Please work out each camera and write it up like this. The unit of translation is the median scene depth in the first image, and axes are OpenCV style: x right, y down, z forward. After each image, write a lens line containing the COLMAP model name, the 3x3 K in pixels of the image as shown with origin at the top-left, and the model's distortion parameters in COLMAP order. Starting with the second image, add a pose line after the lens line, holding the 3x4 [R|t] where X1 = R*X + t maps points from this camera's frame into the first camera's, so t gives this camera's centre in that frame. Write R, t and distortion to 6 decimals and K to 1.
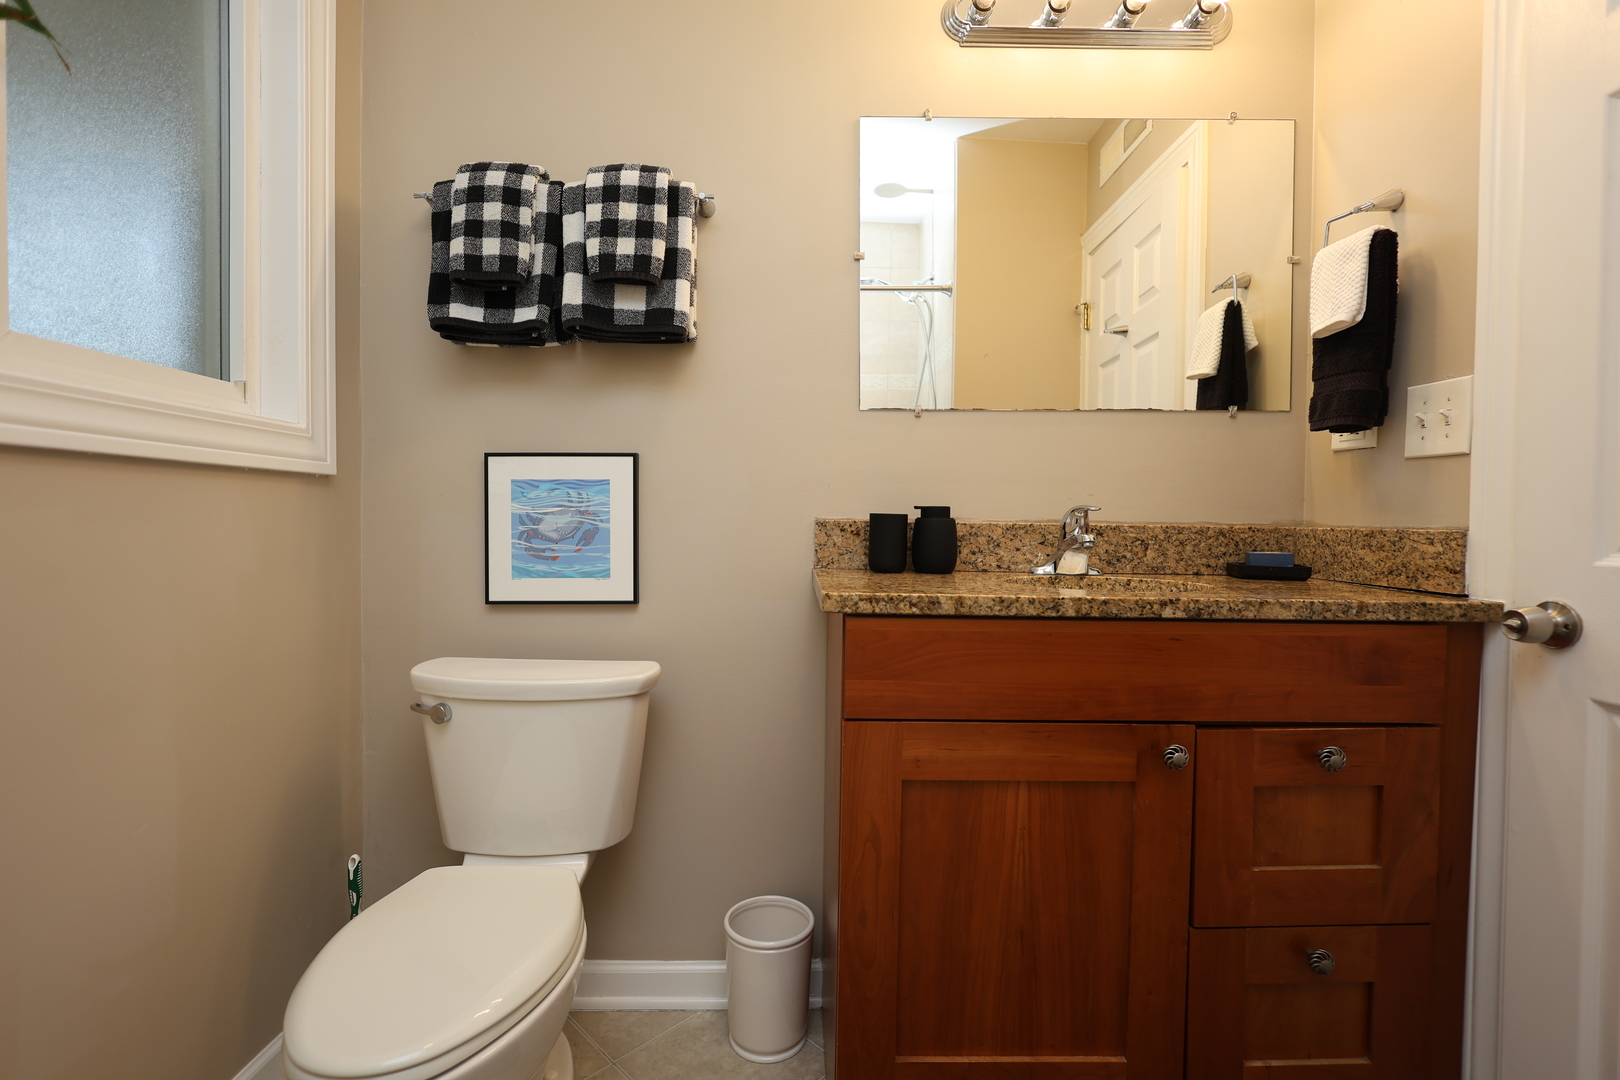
lens RADIAL K [[746.6, 0, 809.9], [0, 746.6, 537.4], [0, 0, 1]] dist [-0.003856, 0.002489]
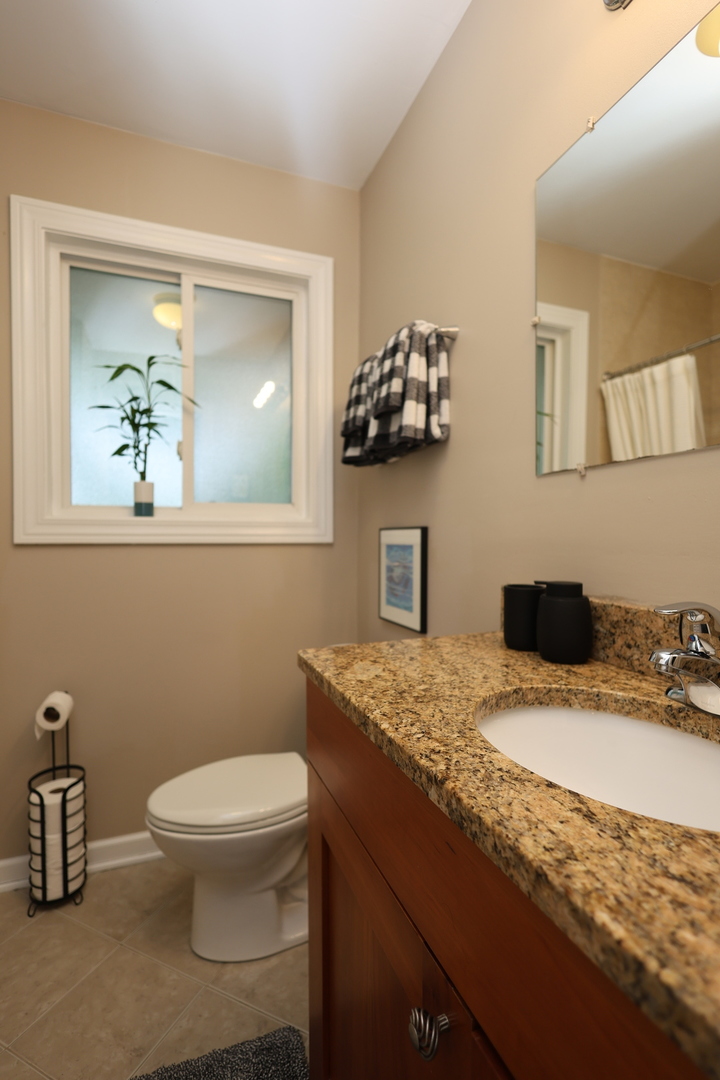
lens RADIAL K [[497.7, 0, 358.0], [0, 497.7, 538.7], [0, 0, 1]] dist [-0.003856, 0.002489]
pose [[0.349298, -0.000076, -0.937012, 0.603431], [-0.025047, 0.999642, -0.009418, -0.077898], [0.936677, 0.026759, 0.349171, 0.559296]]
